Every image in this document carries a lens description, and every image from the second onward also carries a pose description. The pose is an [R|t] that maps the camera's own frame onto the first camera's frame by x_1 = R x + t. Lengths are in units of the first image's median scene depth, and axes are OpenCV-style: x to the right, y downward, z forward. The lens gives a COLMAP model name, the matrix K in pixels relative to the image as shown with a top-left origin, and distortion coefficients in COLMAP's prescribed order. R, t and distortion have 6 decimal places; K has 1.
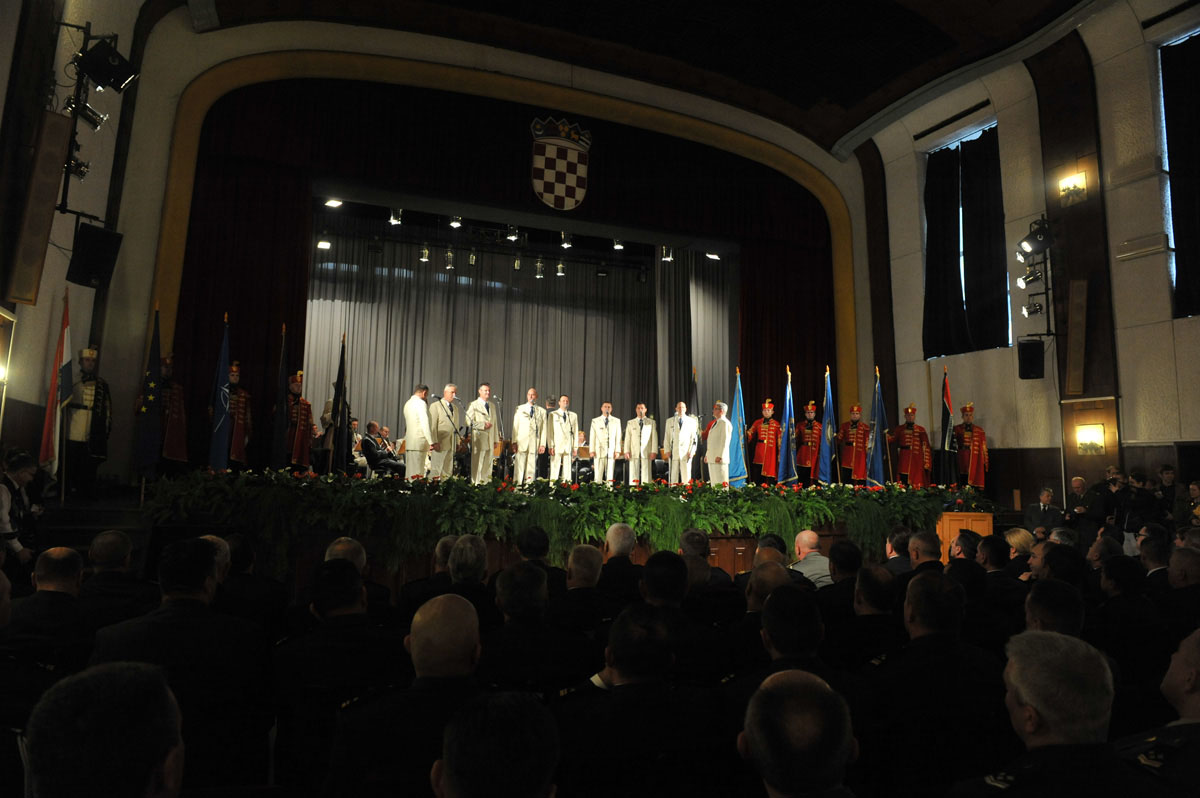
lens RADIAL K [[811.7, 0, 600.0], [0, 811.7, 399.0], [0, 0, 1]] dist [-0.046349, -0.006338]
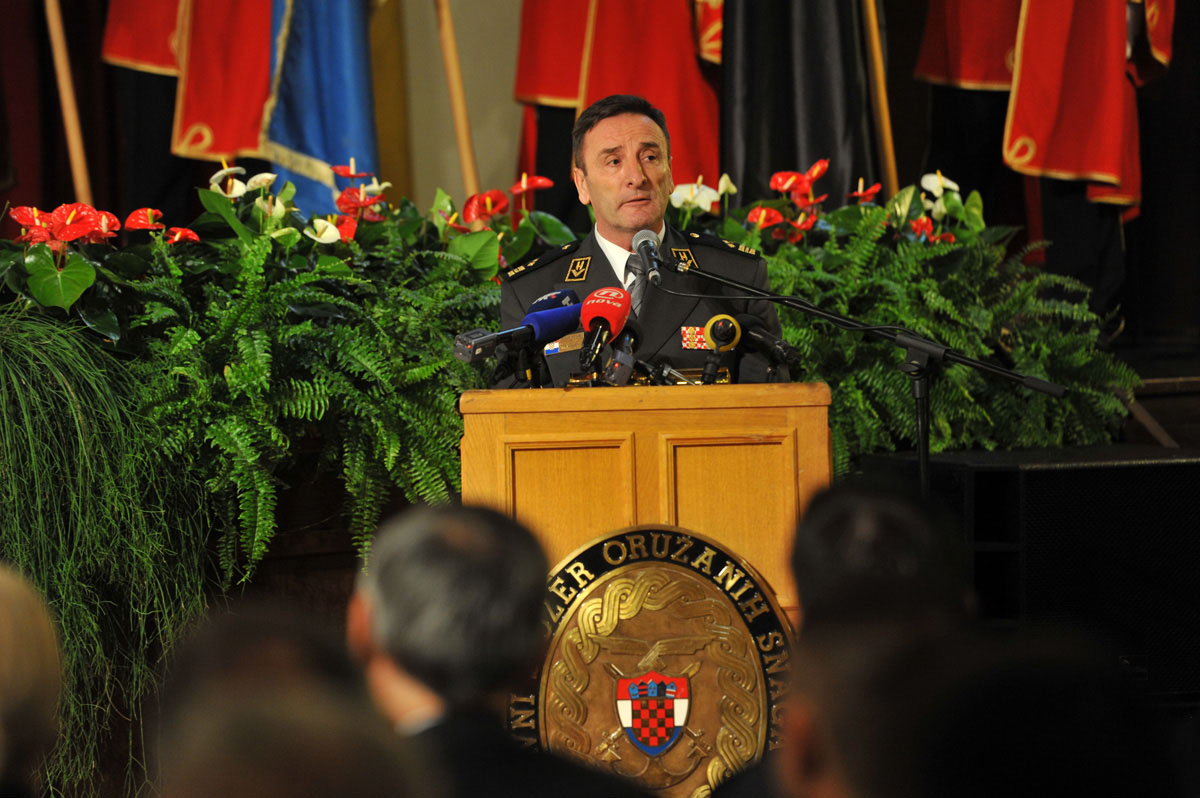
lens RADIAL K [[5662.6, 0, 600.0], [0, 5662.6, 399.0], [0, 0, 1]] dist [1.784904, 0.223513]
pose [[0.978879, -0.046899, 0.198986, 0.190241], [0.019879, 0.990554, 0.135672, 0.013265], [-0.203470, -0.128851, 0.970566, 0.078629]]
